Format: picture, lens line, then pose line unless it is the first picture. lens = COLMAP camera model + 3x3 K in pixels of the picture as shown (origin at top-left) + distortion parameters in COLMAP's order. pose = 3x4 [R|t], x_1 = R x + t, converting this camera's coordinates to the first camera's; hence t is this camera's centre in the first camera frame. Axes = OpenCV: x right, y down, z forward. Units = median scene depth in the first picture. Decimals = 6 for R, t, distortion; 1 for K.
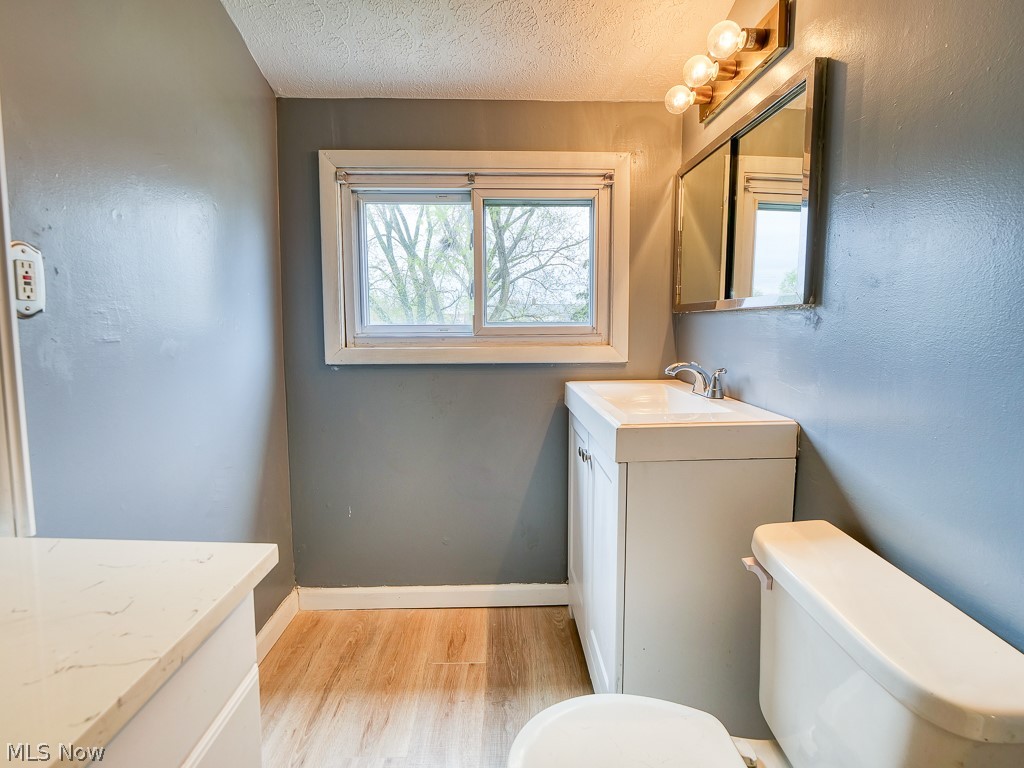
lens RADIAL K [[507.4, 0, 519.2], [0, 507.4, 372.4], [0, 0, 1]] dist [-0.005474, -0.005043]
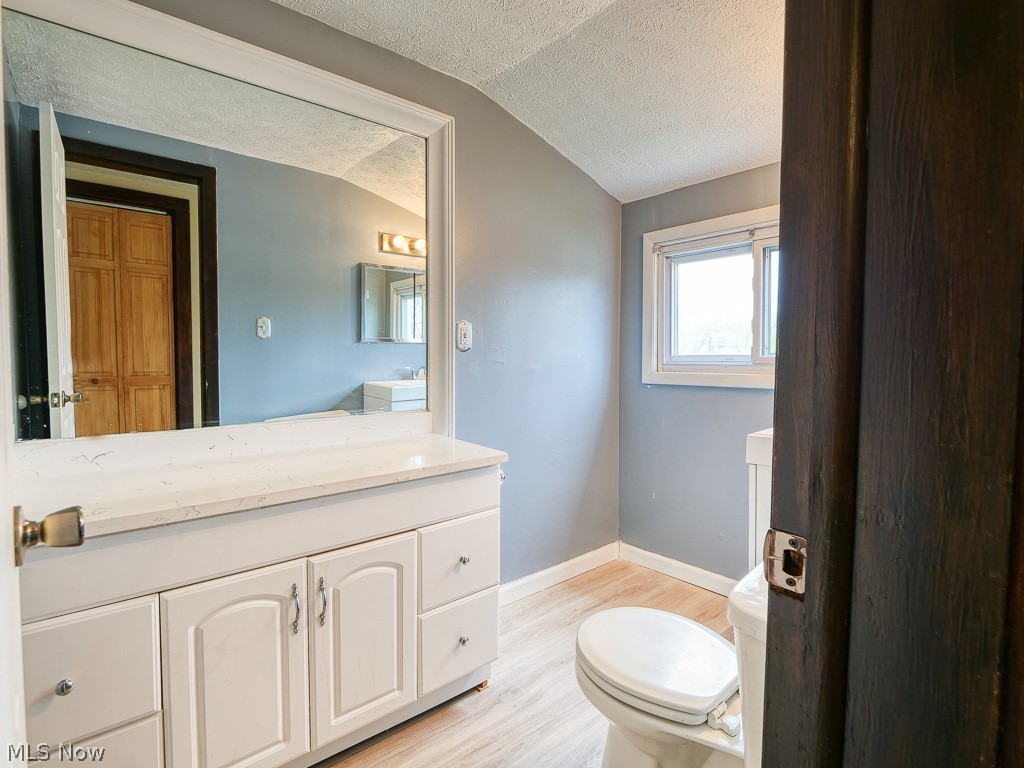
lens RADIAL K [[507.4, 0, 519.2], [0, 507.4, 372.4], [0, 0, 1]] dist [-0.005474, -0.005043]
pose [[0.636447, 0.025756, -0.770890, 0.484320], [-0.073229, 0.996946, -0.027150, 0.017459], [0.767837, 0.073731, 0.636389, -0.152983]]
